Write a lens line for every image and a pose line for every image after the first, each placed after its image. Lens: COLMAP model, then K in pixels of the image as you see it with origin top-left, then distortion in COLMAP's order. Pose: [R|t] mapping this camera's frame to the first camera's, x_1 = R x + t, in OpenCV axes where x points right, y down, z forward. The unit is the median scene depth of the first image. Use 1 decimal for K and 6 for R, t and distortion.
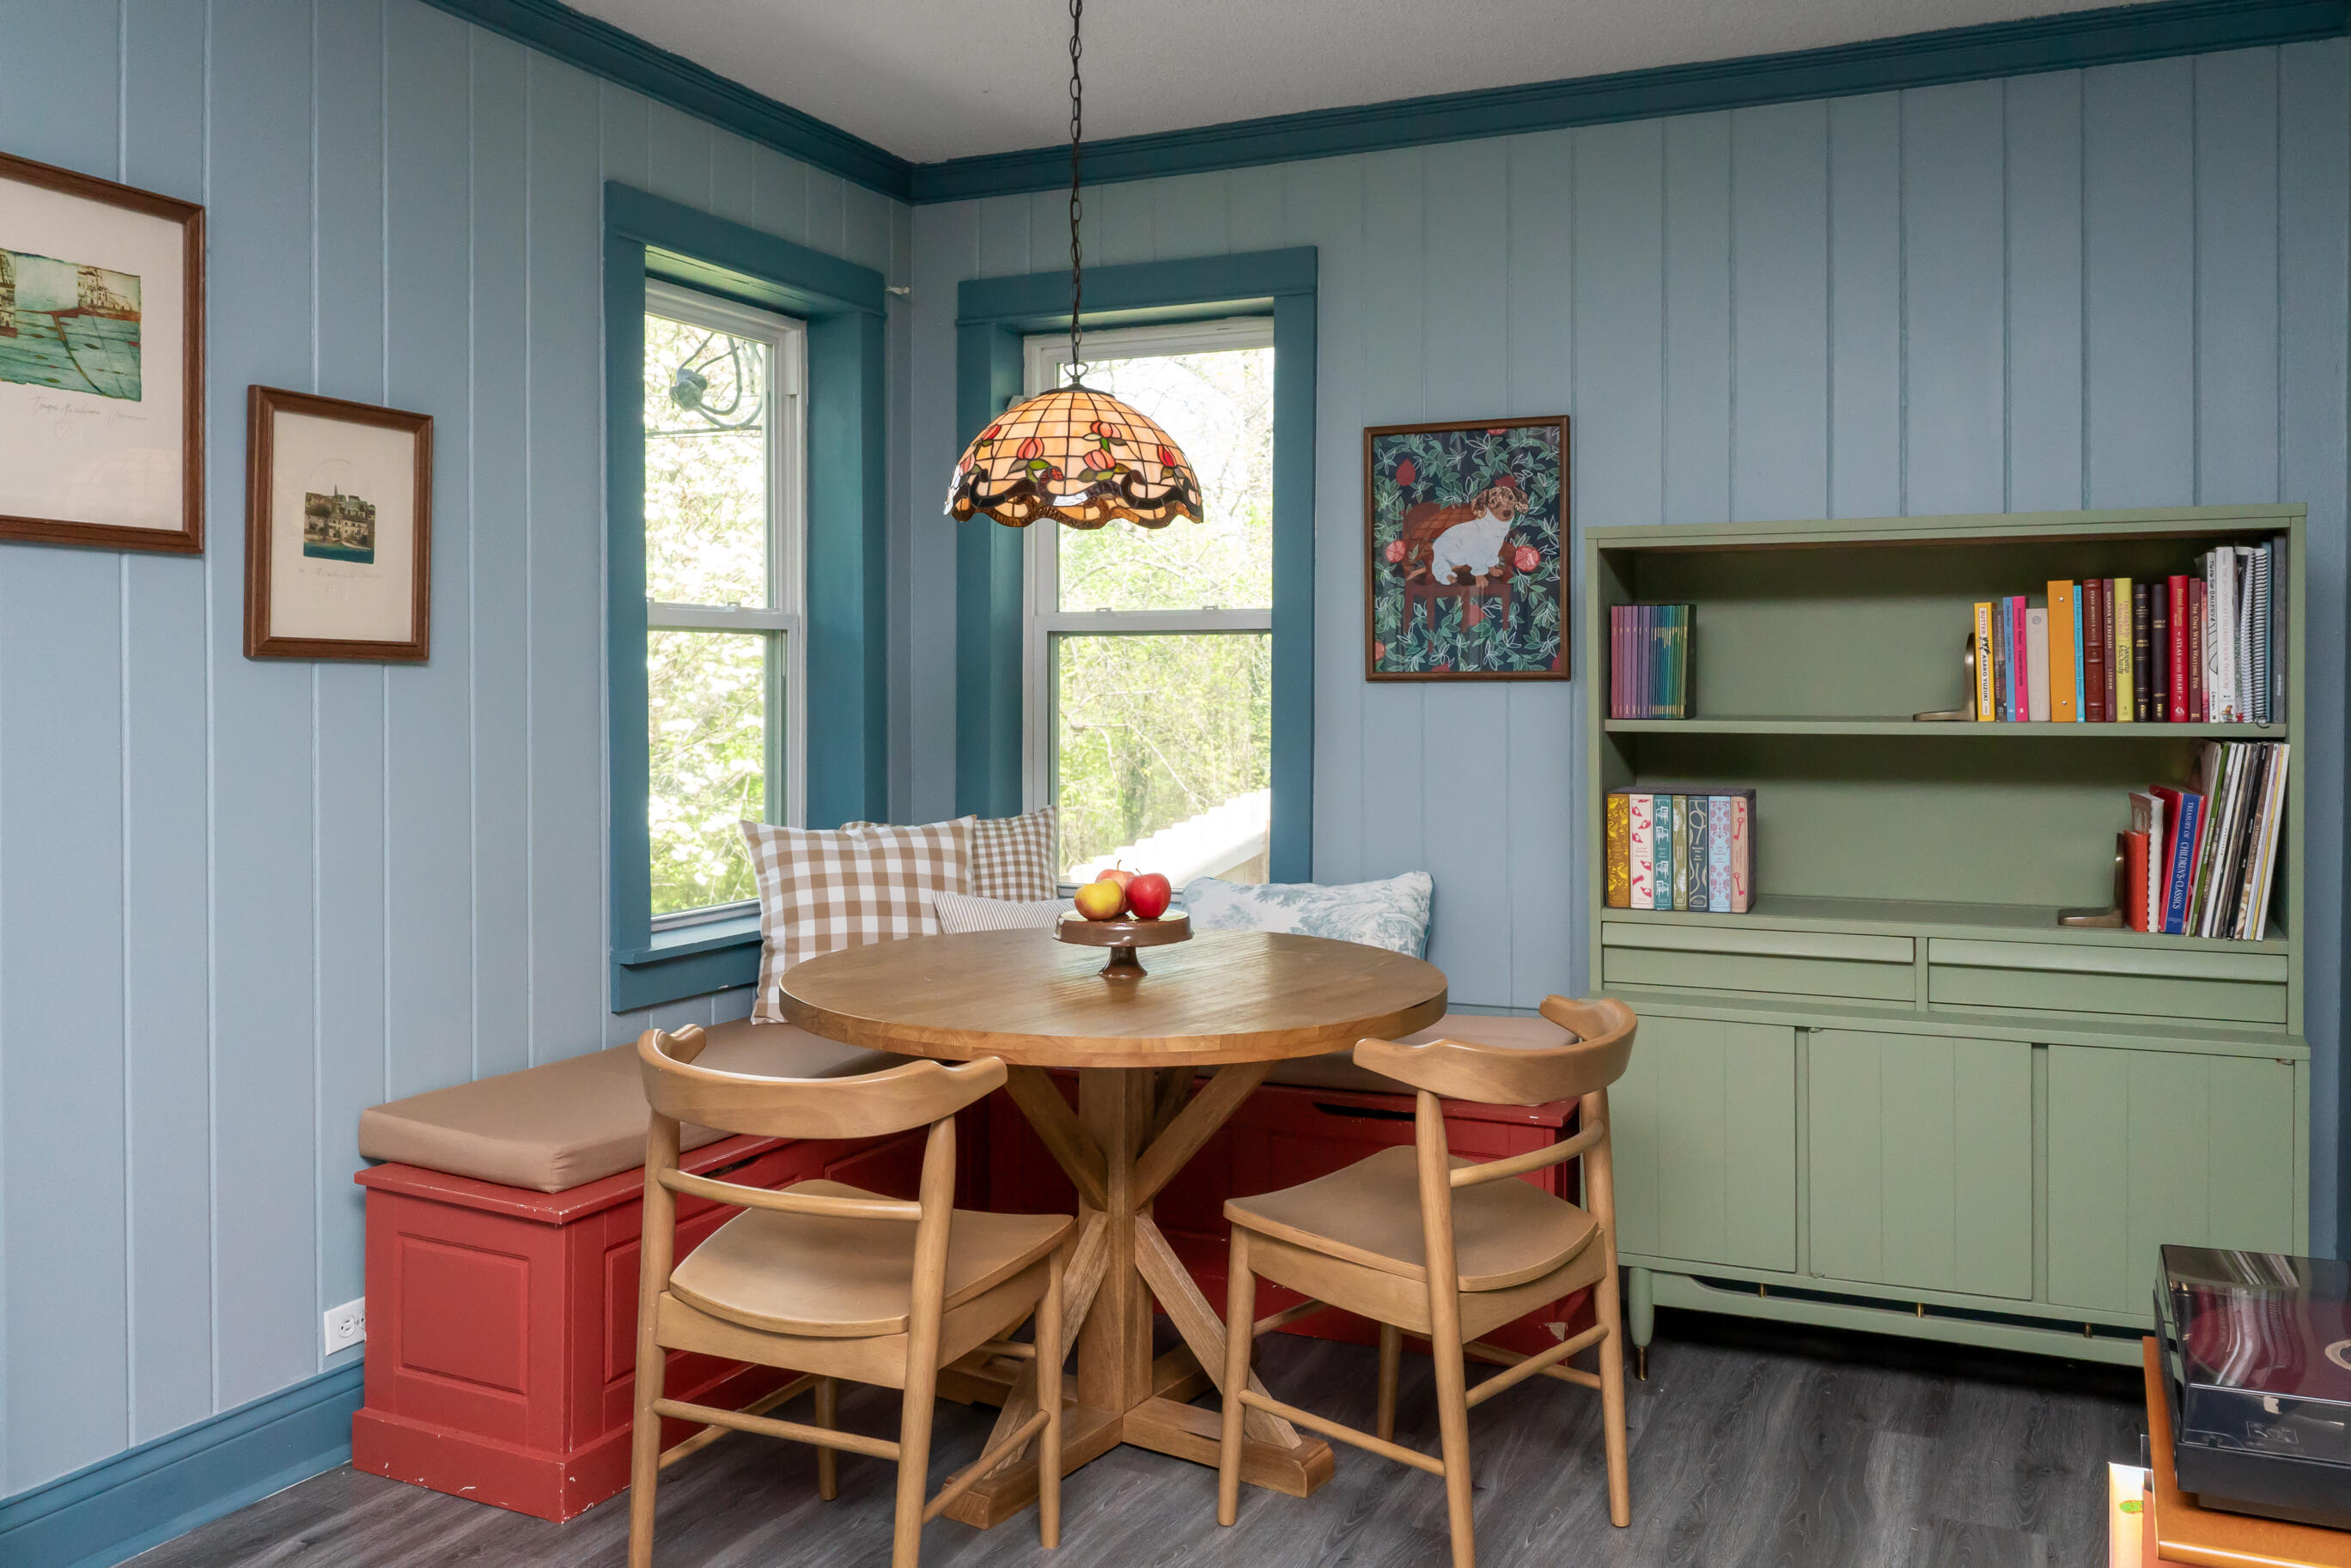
lens RADIAL K [[1909.6, 0, 1262.4], [0, 1909.6, 653.7], [0, 0, 1]] dist [-0.000089, -0.001168]
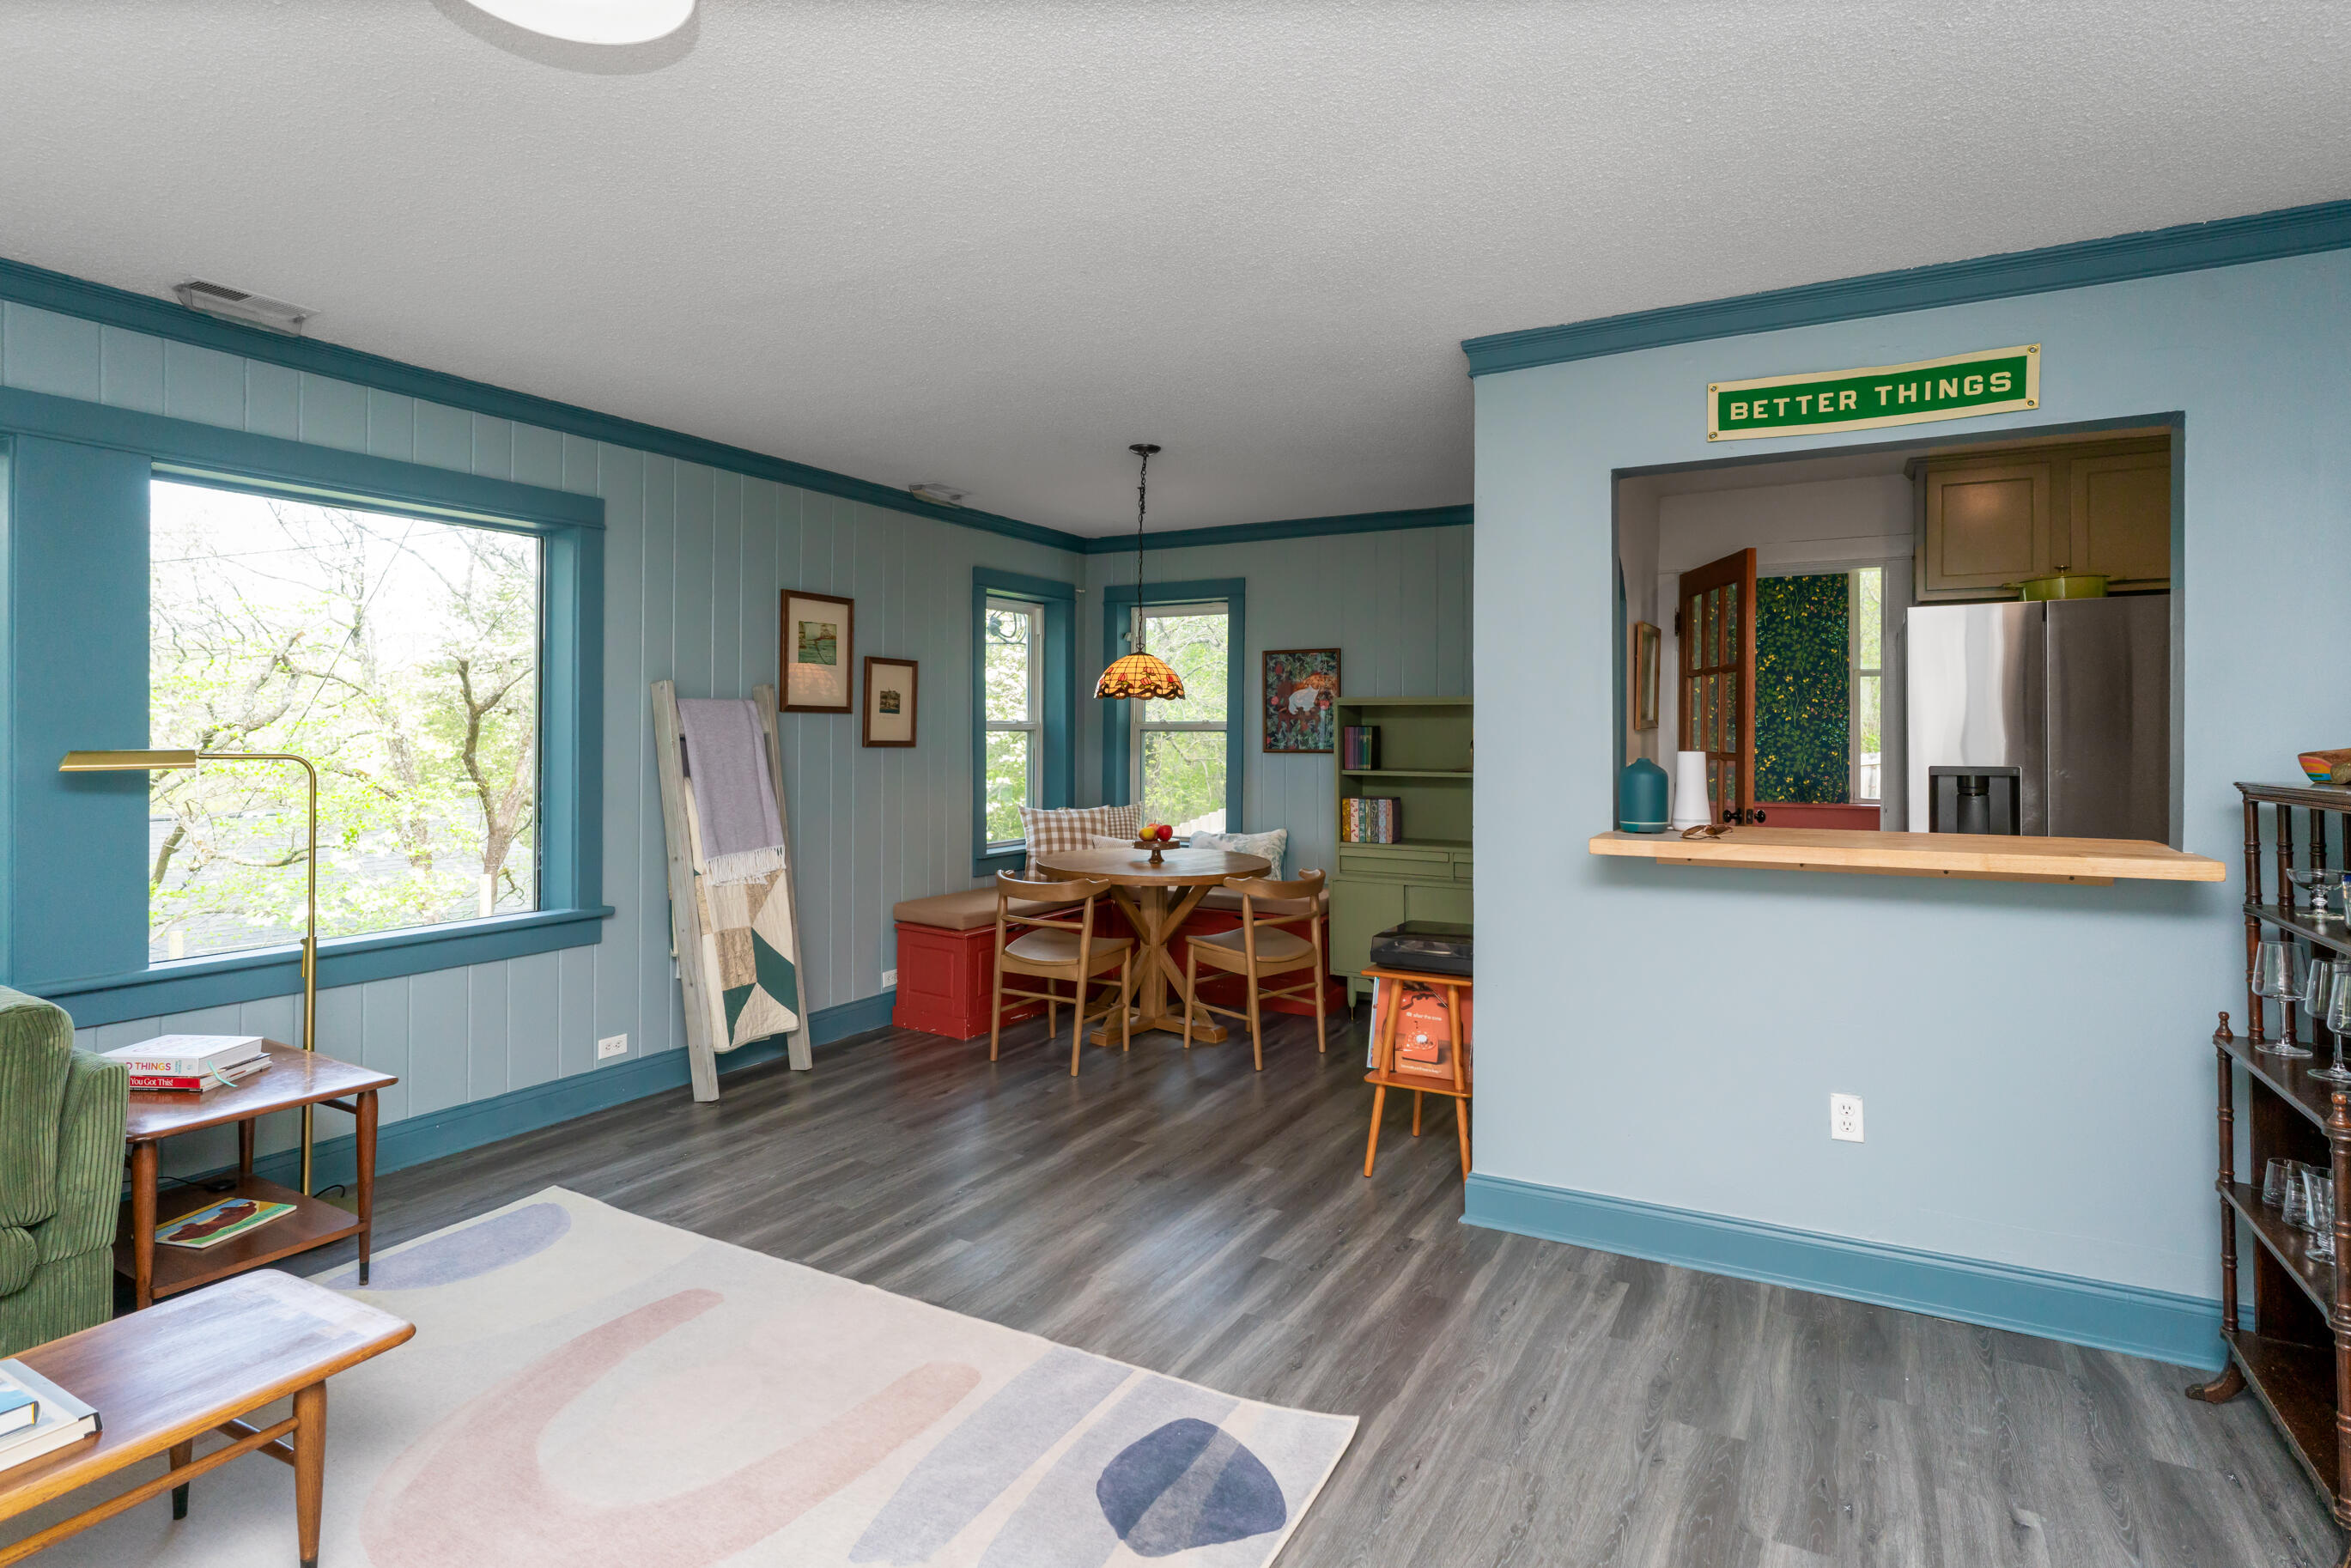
lens RADIAL K [[1188.2, 0, 1174.9], [0, 1188.2, 656.7], [0, 0, 1]] dist [0.000704, 0.000285]
pose [[0.993602, -0.003253, -0.112889, 0.131376], [-0.002021, 0.998913, -0.046575, -0.043621], [0.112917, 0.046505, 0.992515, -0.641034]]
